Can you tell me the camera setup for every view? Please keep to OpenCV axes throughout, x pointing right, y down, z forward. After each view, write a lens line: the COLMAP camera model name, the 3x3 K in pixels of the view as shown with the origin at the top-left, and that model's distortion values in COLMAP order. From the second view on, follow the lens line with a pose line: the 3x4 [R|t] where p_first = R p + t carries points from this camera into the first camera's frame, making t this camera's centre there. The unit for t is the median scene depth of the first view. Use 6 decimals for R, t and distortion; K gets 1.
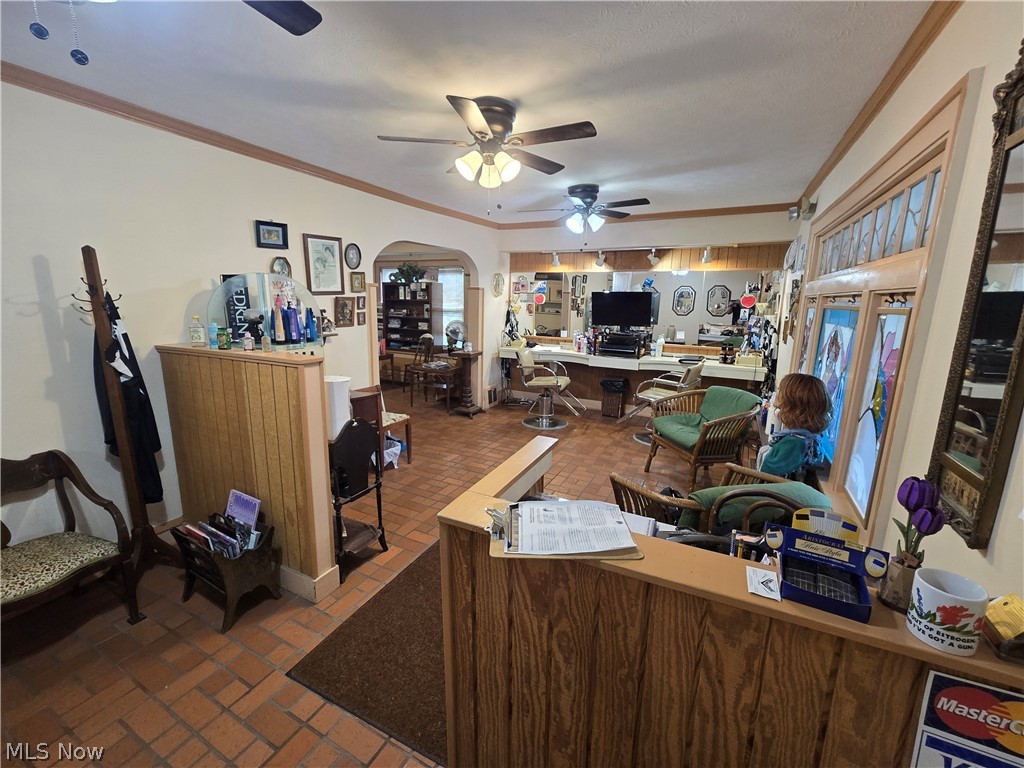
lens RADIAL K [[428.8, 0, 508.9], [0, 428.8, 382.7], [0, 0, 1]] dist [-0.000010, 0.000162]
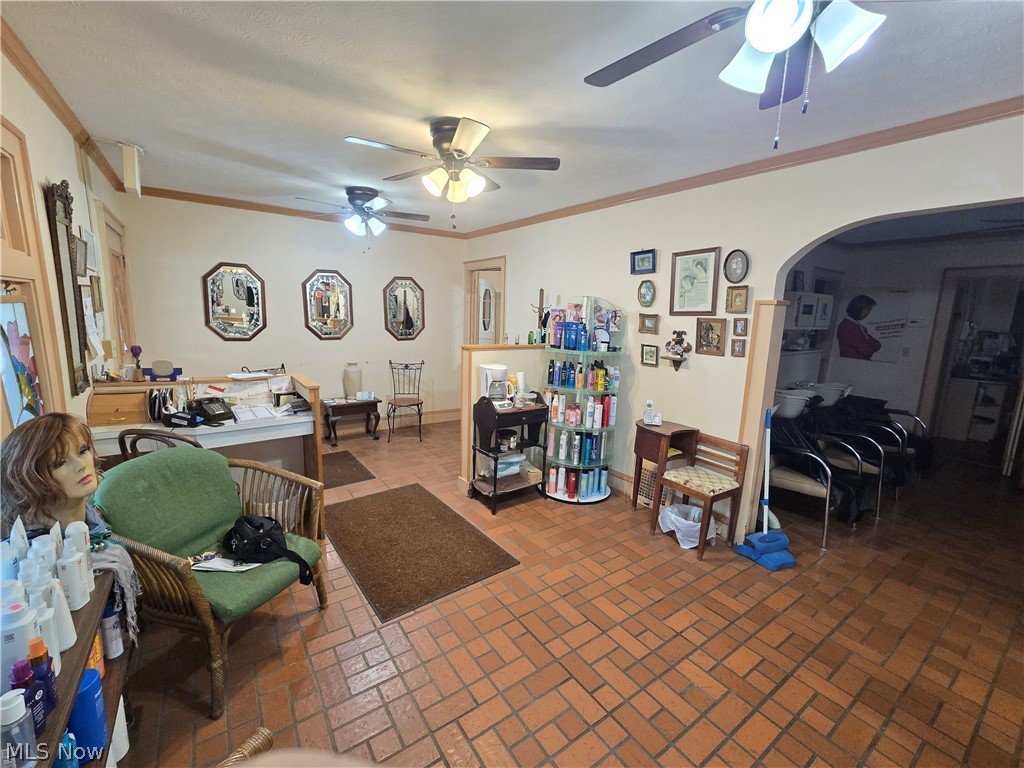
lens RADIAL K [[428.8, 0, 510.3], [0, 428.8, 382.3], [0, 0, 1]] dist [-0.000010, 0.000162]
pose [[-0.467413, 0.125497, -0.875086, 0.542019], [-0.203644, 0.947966, 0.244723, -0.211821], [0.860264, 0.292593, -0.417535, 1.074889]]
